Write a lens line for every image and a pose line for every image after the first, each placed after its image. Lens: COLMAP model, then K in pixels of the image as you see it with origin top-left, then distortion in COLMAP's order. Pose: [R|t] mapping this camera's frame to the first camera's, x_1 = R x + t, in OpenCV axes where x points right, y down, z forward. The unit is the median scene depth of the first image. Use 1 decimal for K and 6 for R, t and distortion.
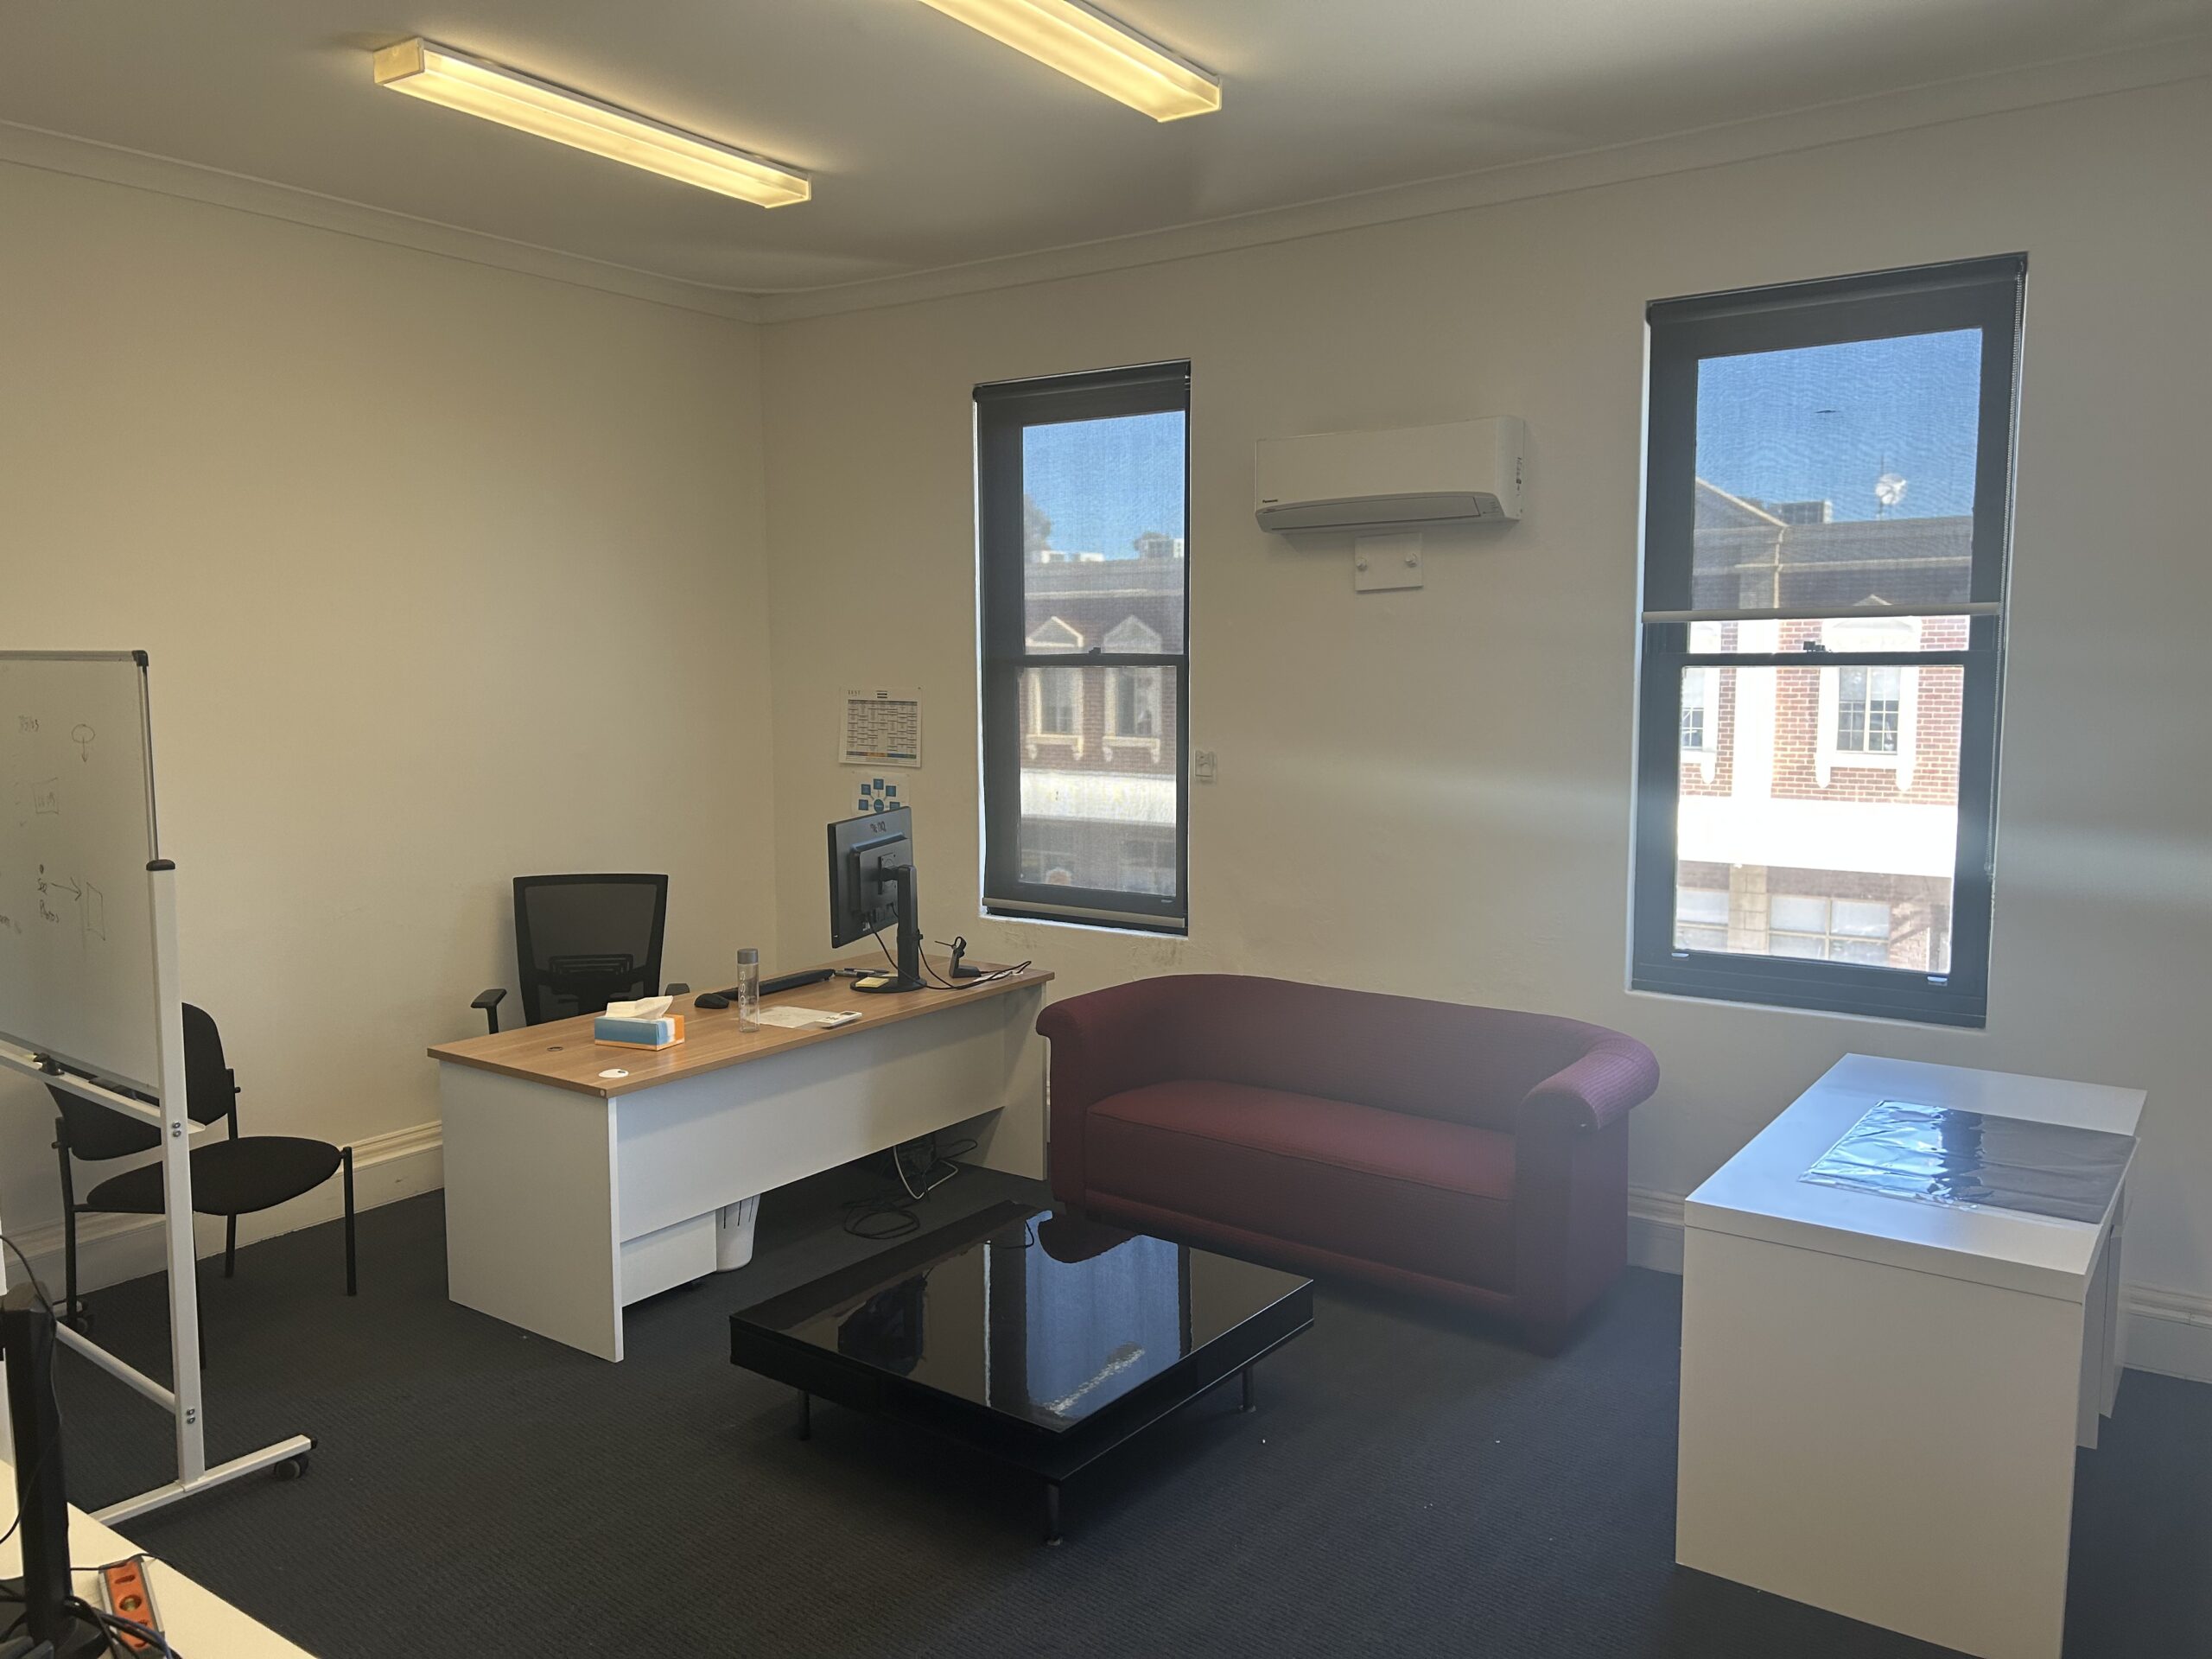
lens RADIAL K [[1639.3, 0, 1092.0], [0, 1639.3, 843.6], [0, 0, 1]] dist [0.084257, -0.124726]
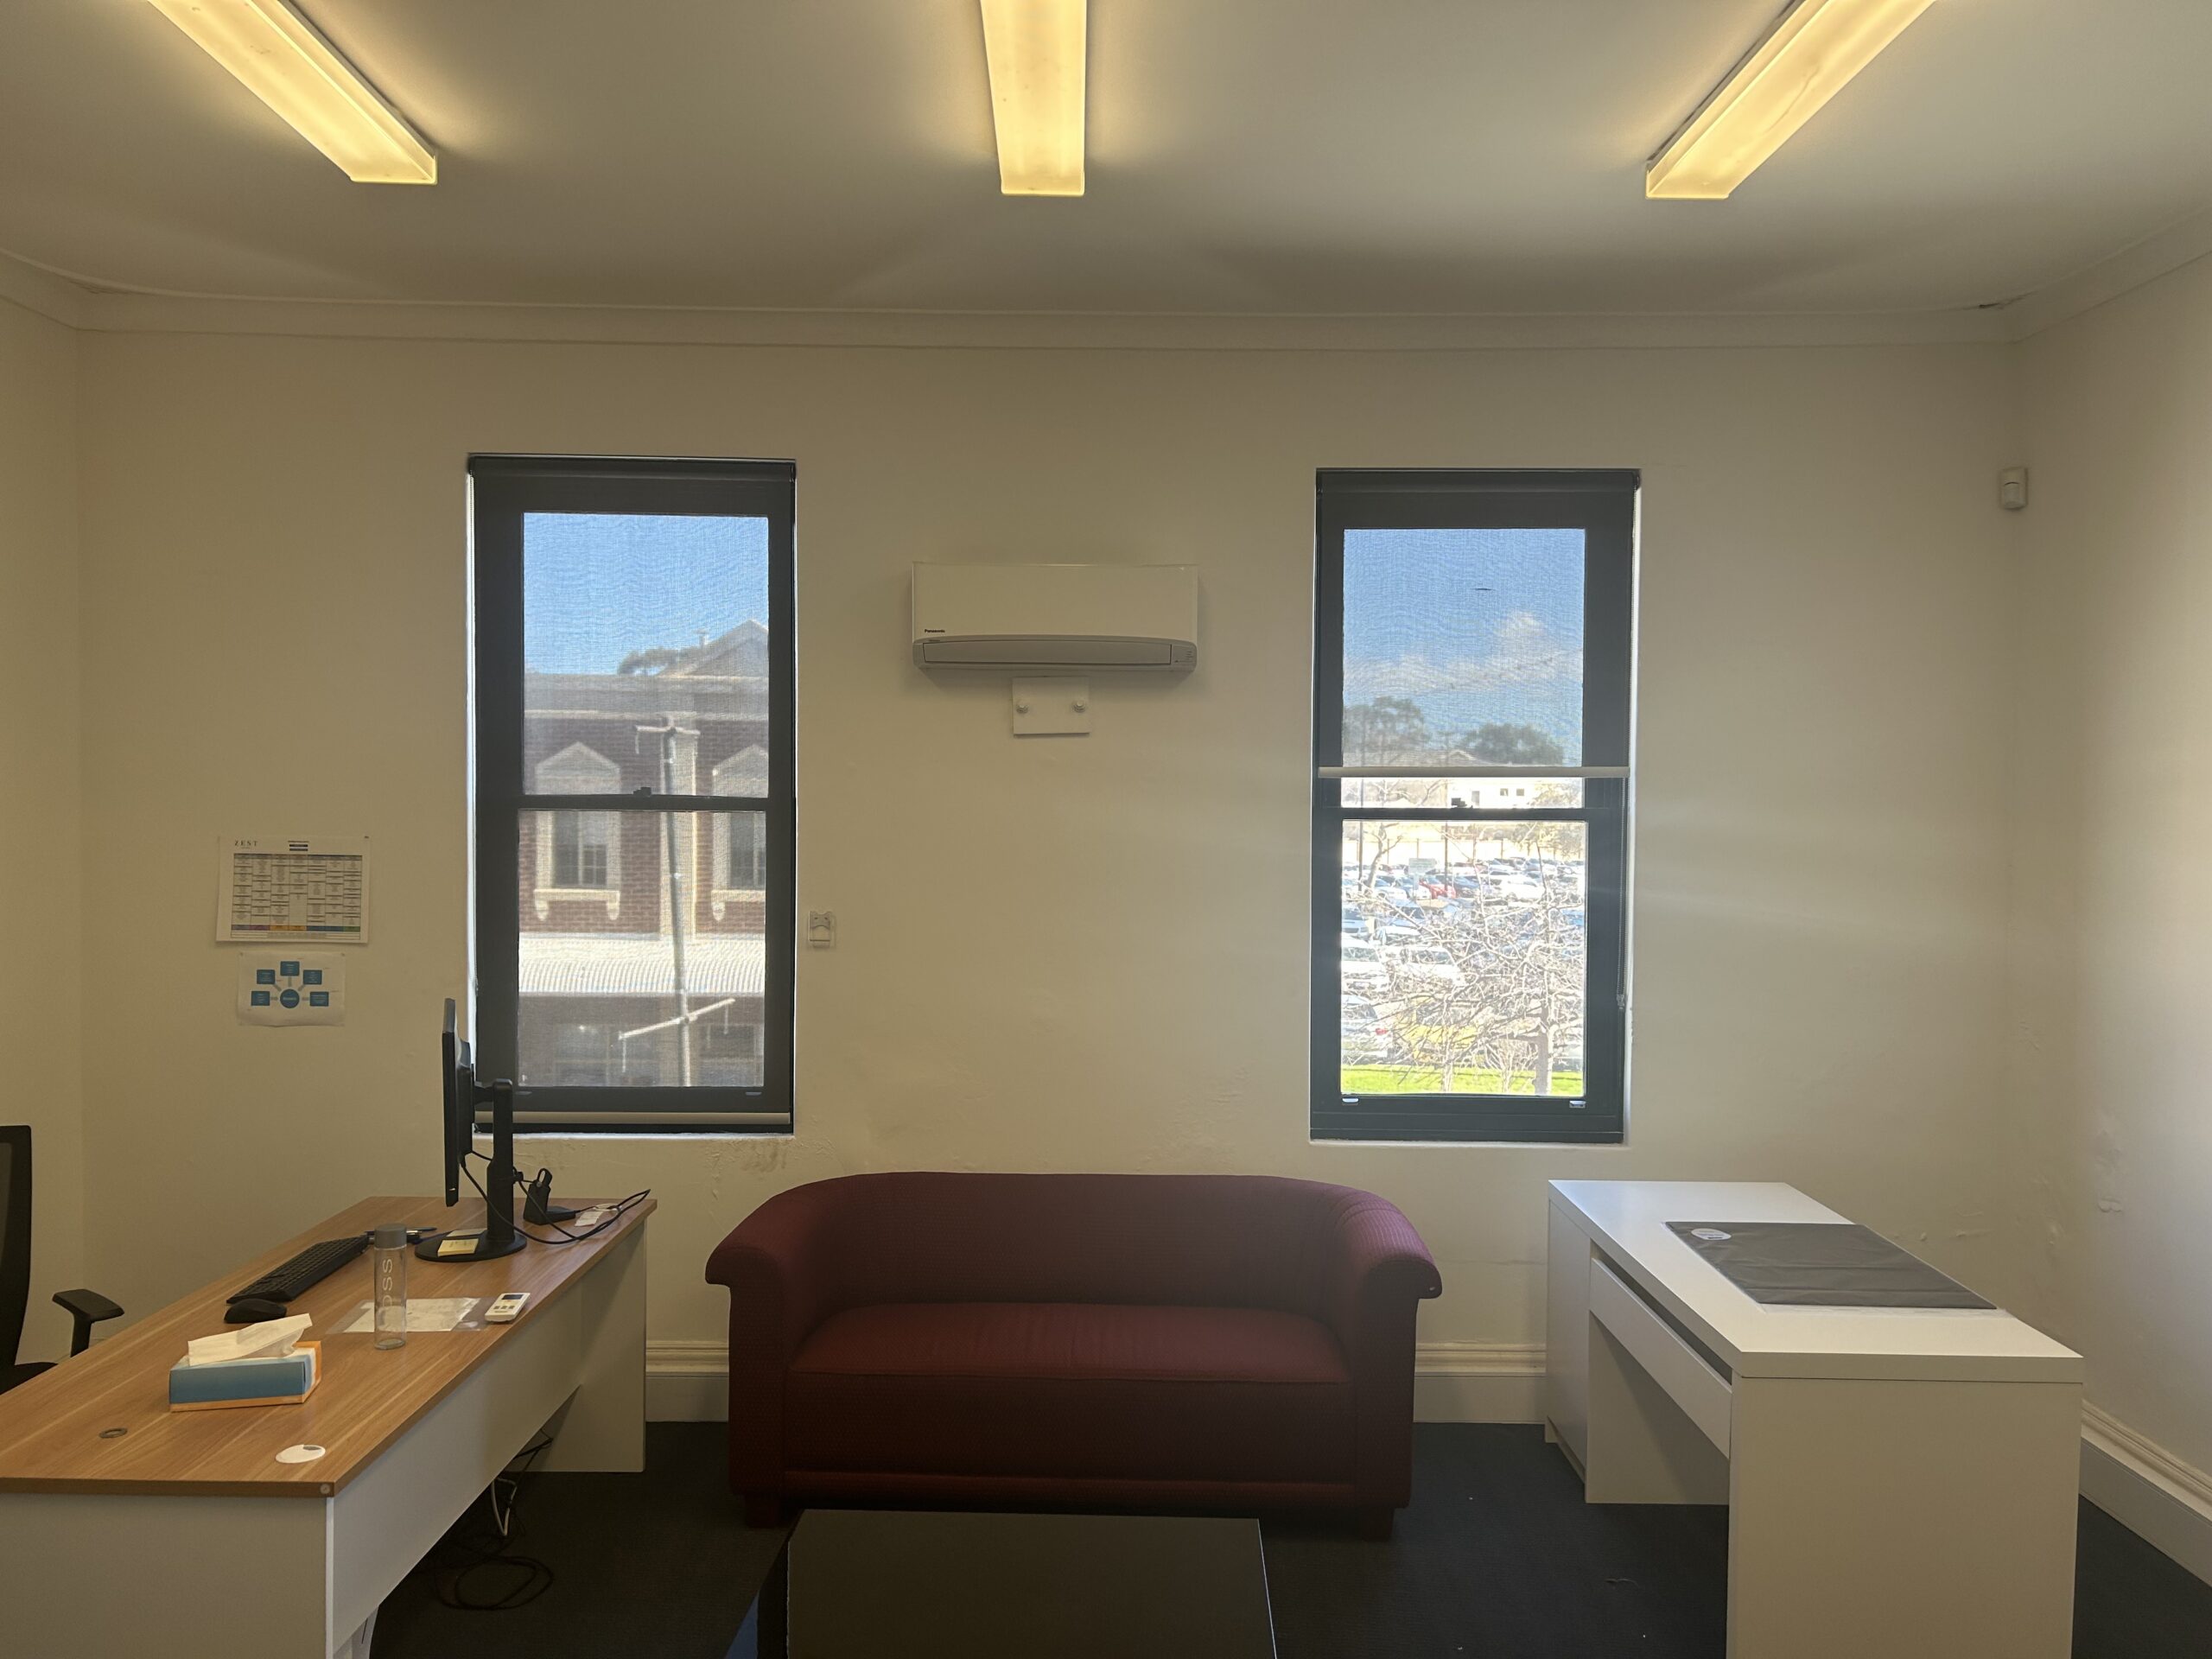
lens RADIAL K [[1639.3, 0, 1092.0], [0, 1639.3, 843.6], [0, 0, 1]] dist [0.084257, -0.124726]
pose [[0.809311, -0.002343, 0.587376, -0.312155], [0.053069, 0.996194, -0.069148, -0.024514], [-0.584978, 0.087134, 0.806355, 0.219436]]
